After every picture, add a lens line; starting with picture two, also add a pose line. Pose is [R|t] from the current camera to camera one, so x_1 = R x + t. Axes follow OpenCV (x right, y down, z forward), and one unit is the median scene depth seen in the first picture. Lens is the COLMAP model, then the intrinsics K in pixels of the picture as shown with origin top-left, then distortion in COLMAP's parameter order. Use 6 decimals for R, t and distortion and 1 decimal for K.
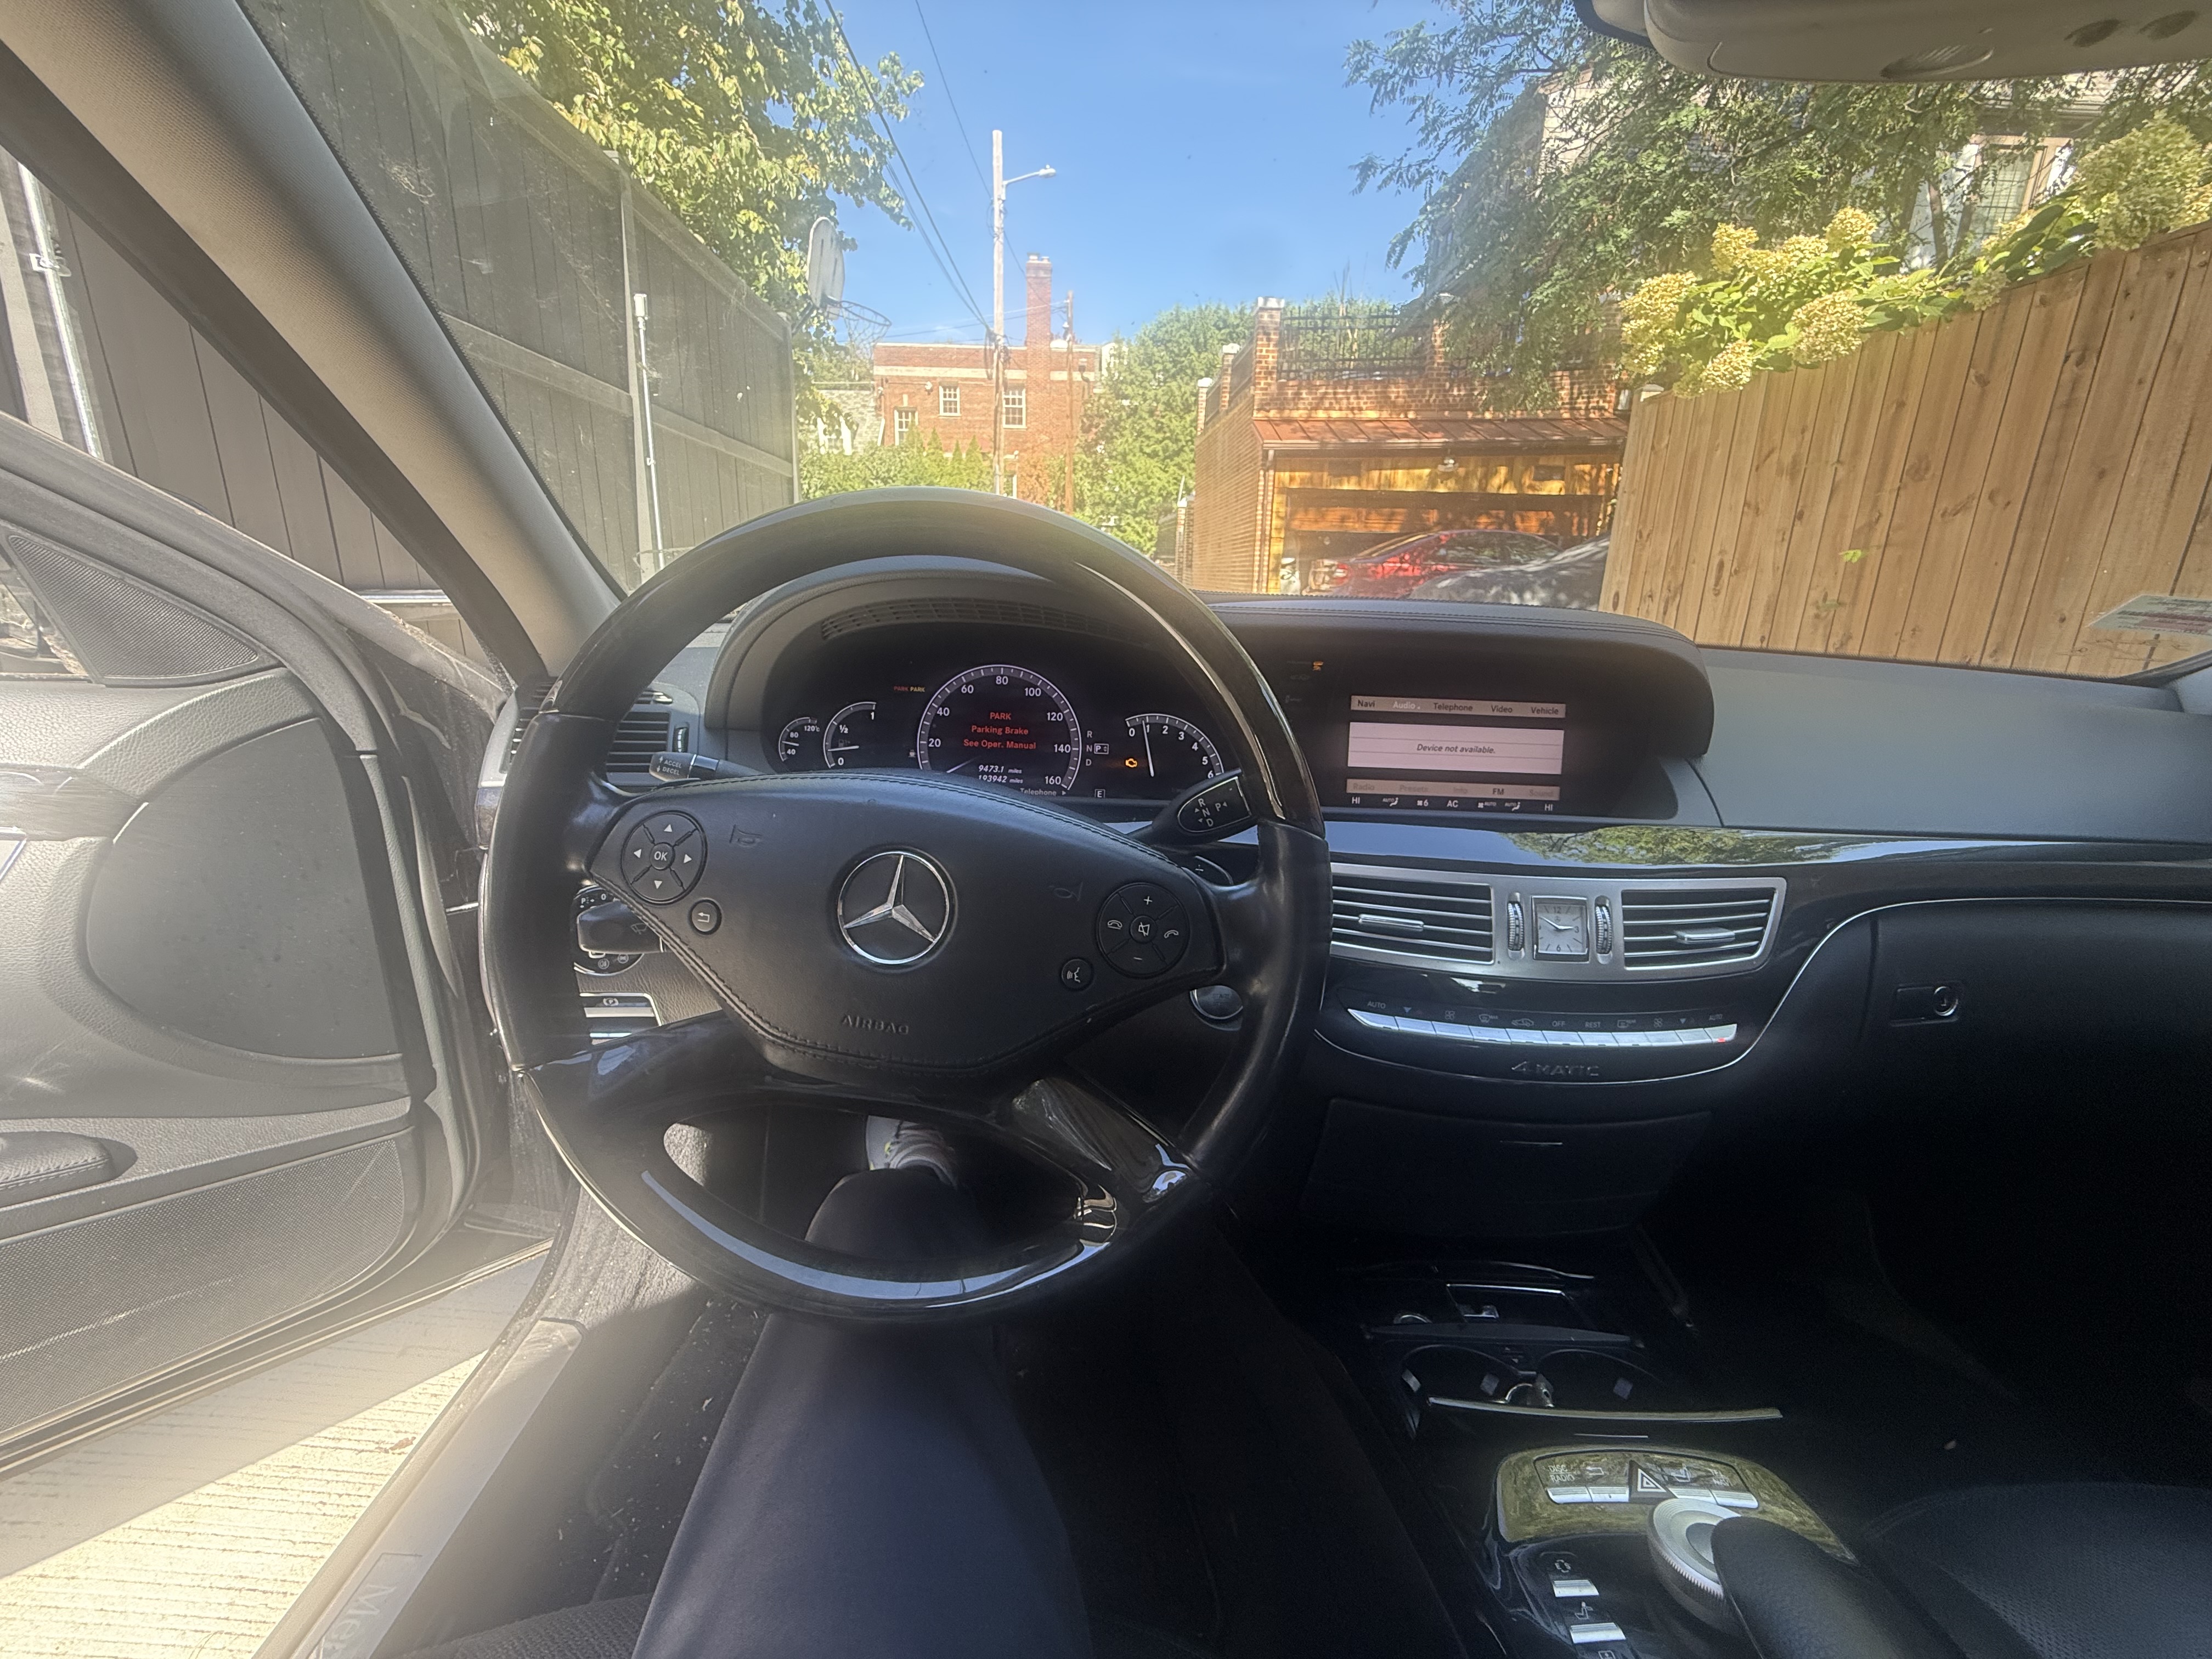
lens RADIAL K [[891.0, 0, 1103.9], [0, 891.0, 836.5], [0, 0, 1]] dist [0.000938, -0.000093]
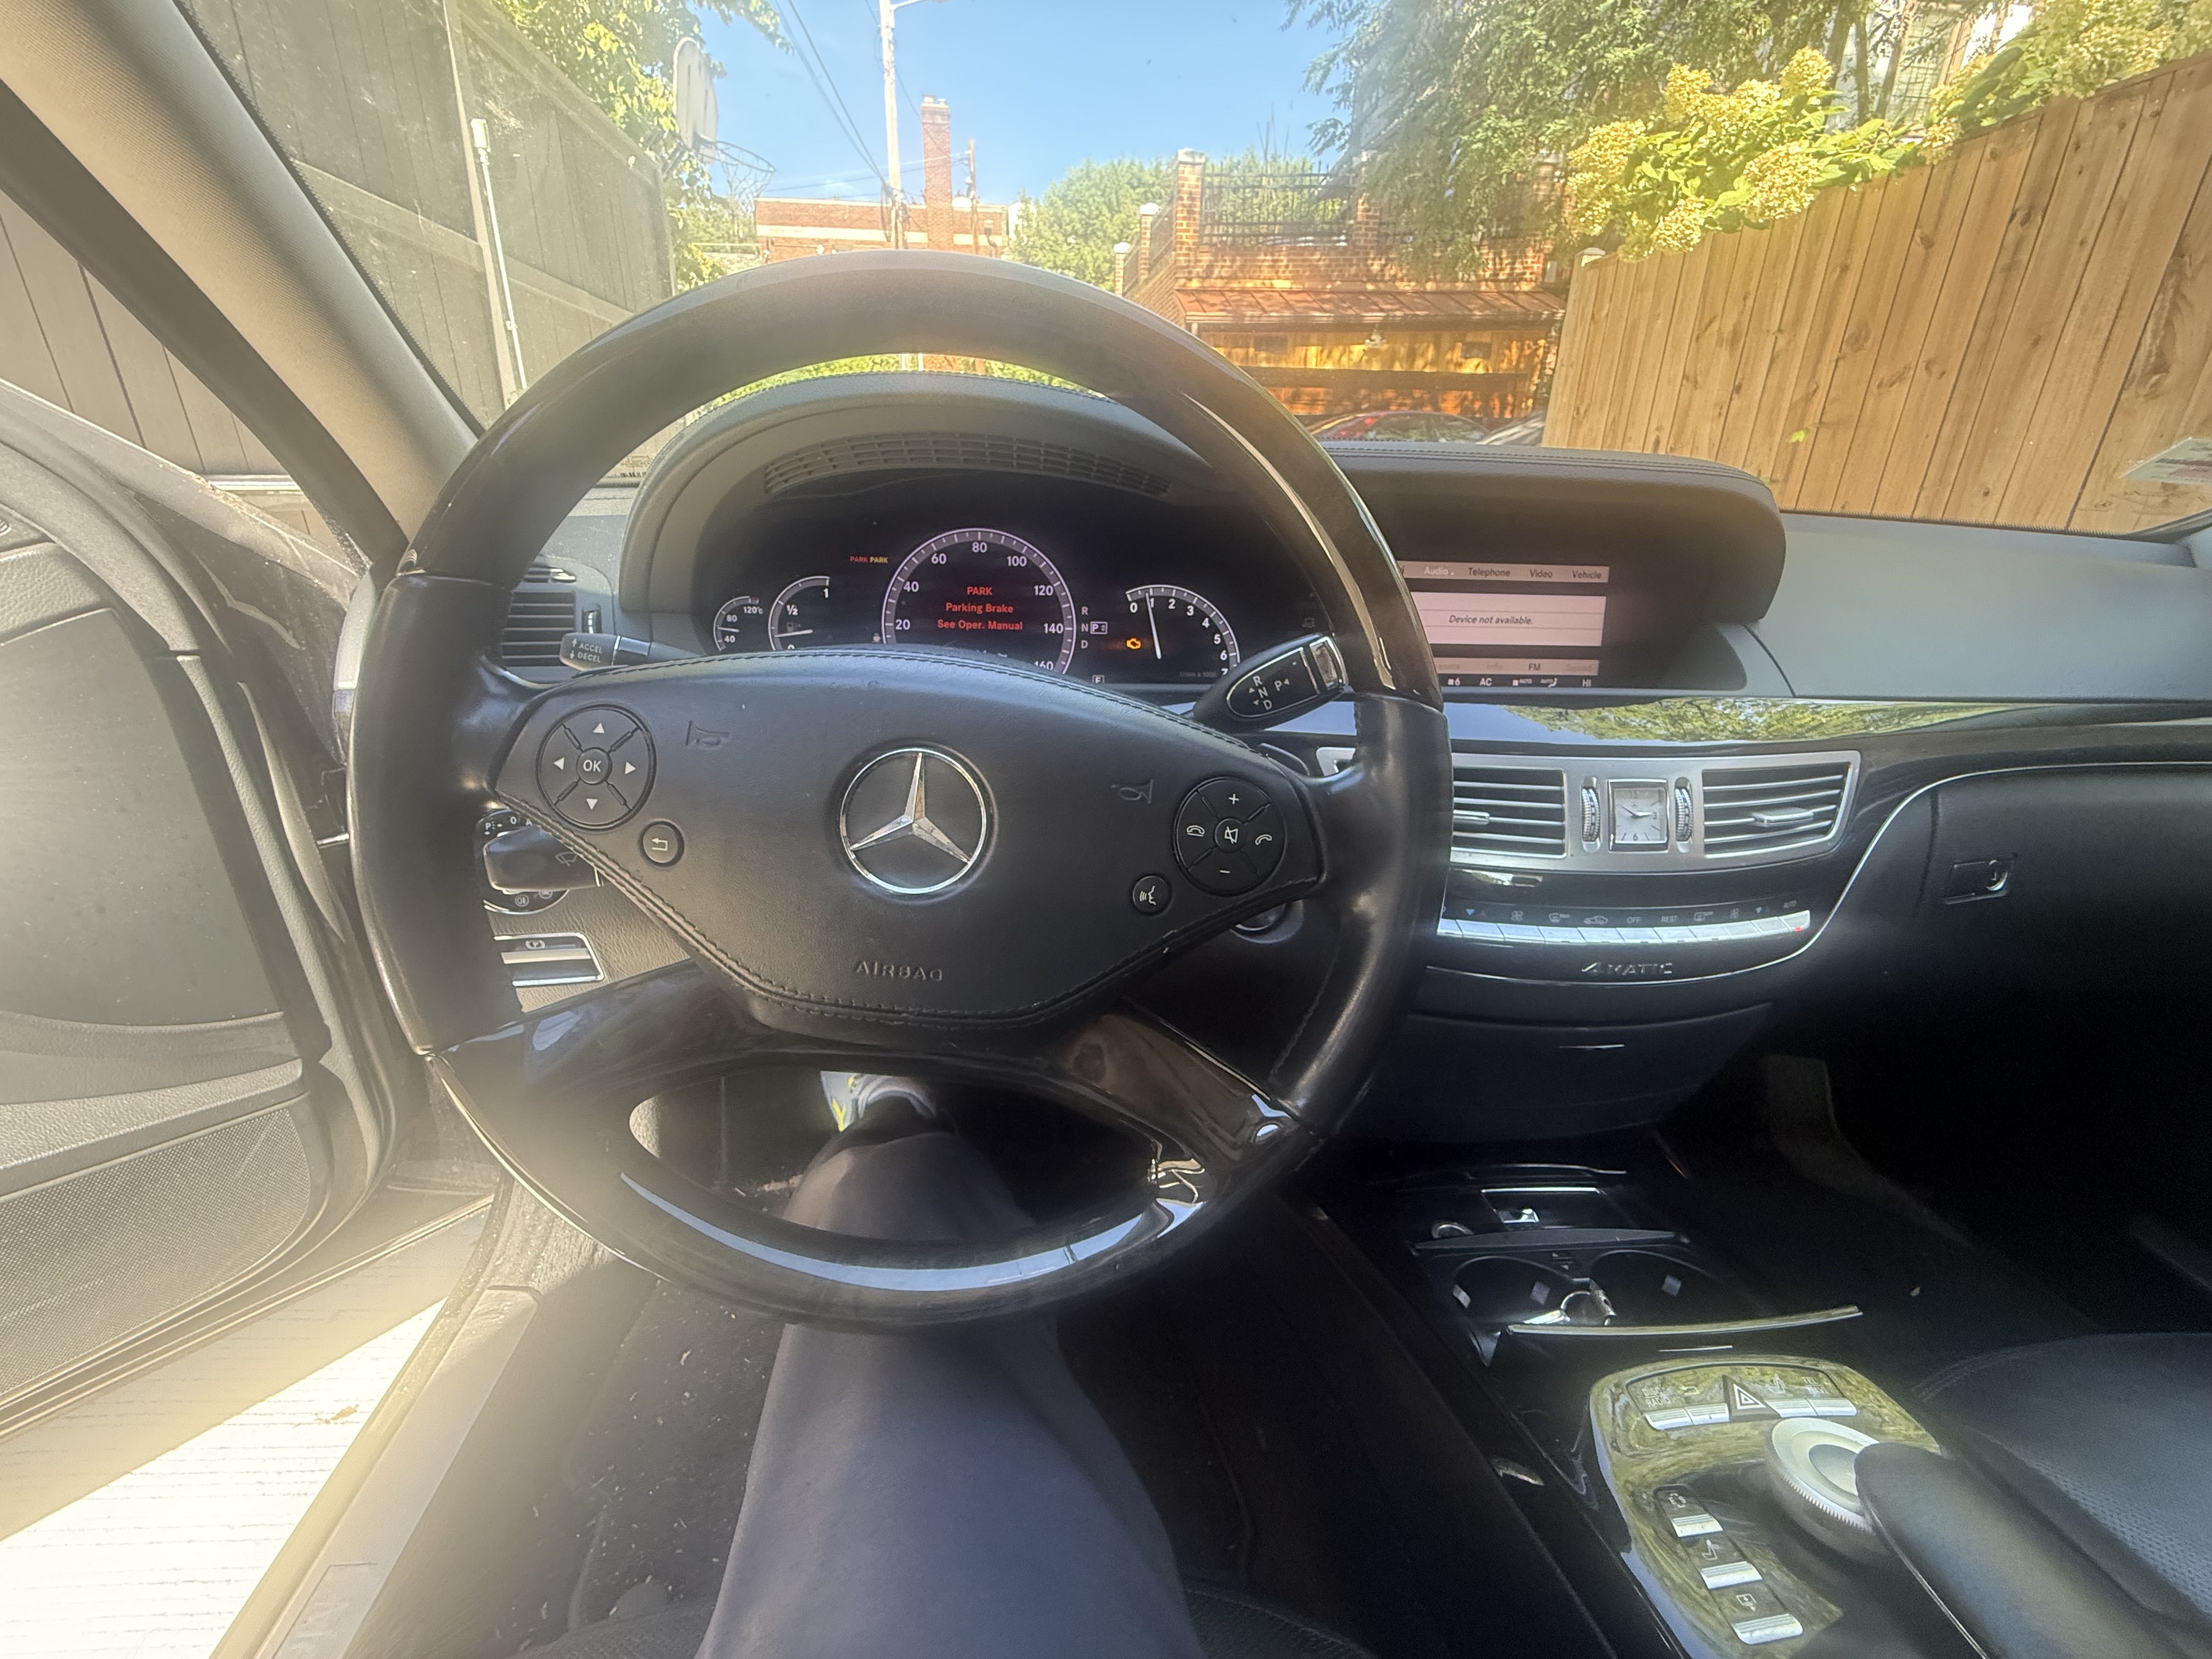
lens RADIAL K [[891.0, 0, 1106.0], [0, 891.0, 837.0], [0, 0, 1]] dist [0.000938, -0.000093]
pose [[0.996003, -0.039507, 0.080108, -0.066850], [0.030371, 0.993220, 0.112212, 0.005847], [-0.083998, -0.109331, 0.990450, 0.110386]]
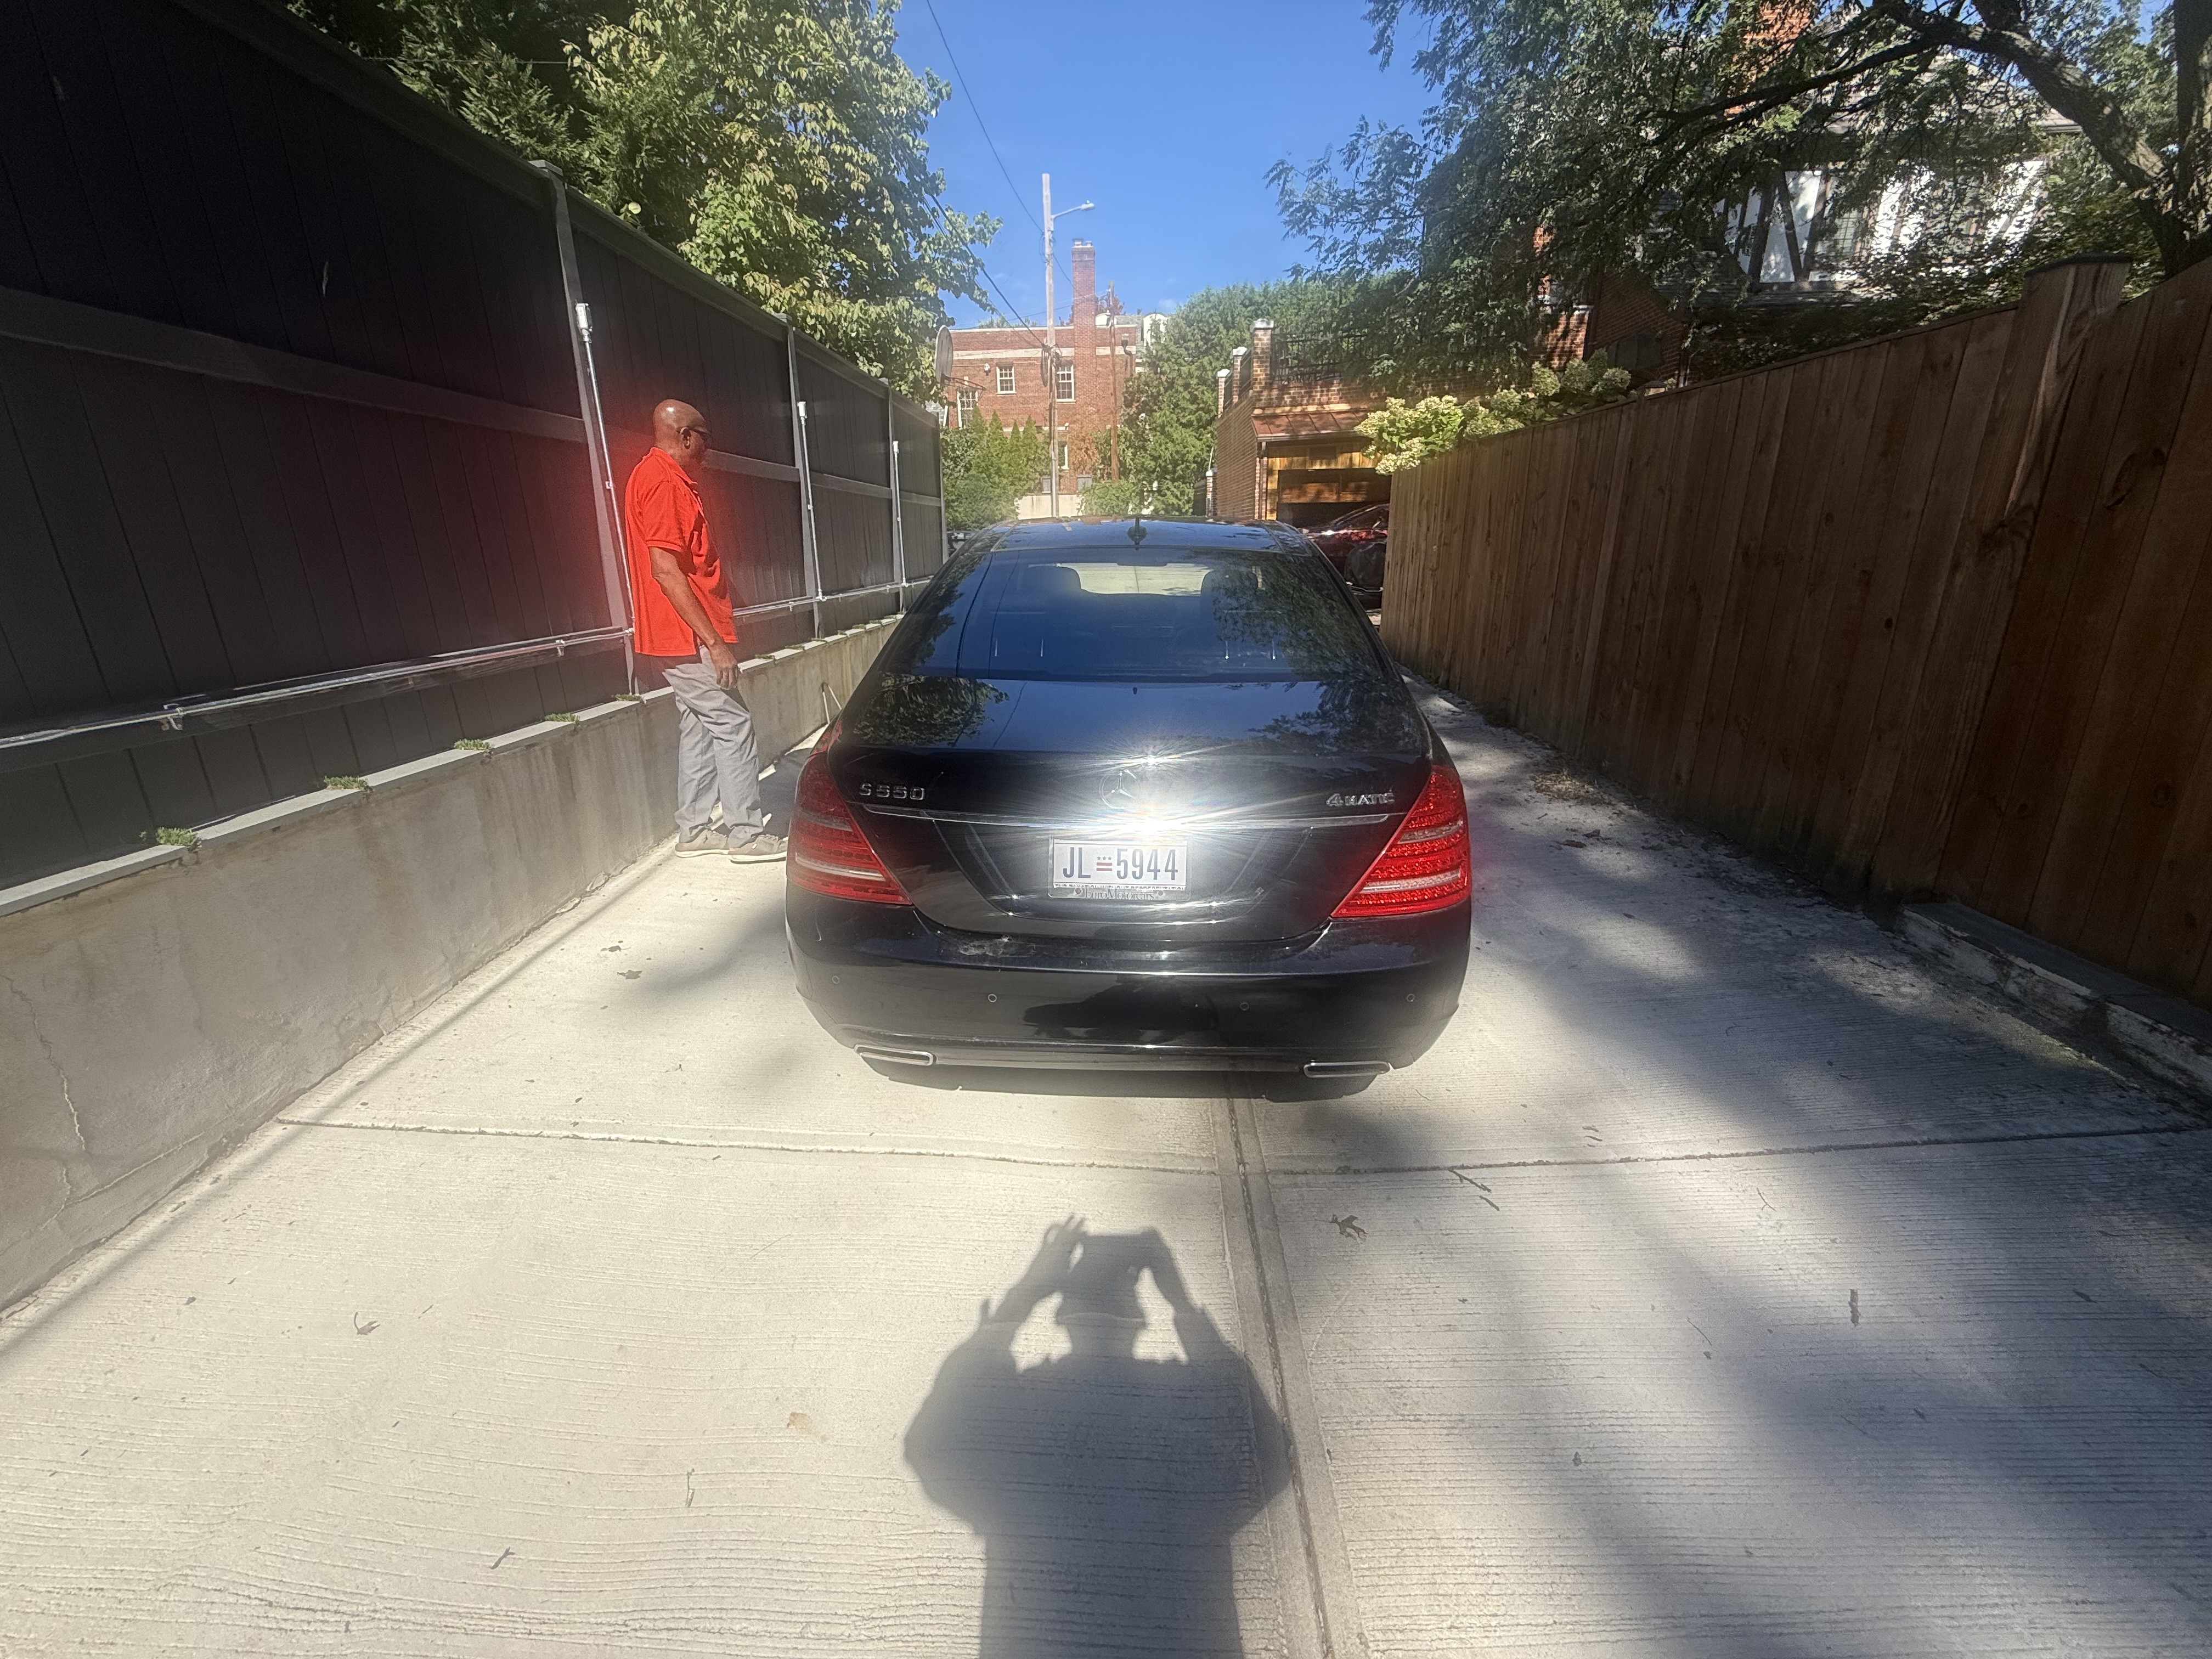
lens RADIAL K [[891.0, 0, 1099.0], [0, 891.0, 812.2], [0, 0, 1]] dist [0.000938, -0.000093]
pose [[0.997252, -0.022108, -0.070709, 0.462626], [0.023908, 0.999408, 0.024720, 1.173114], [0.070121, -0.026343, 0.997191, -5.474475]]
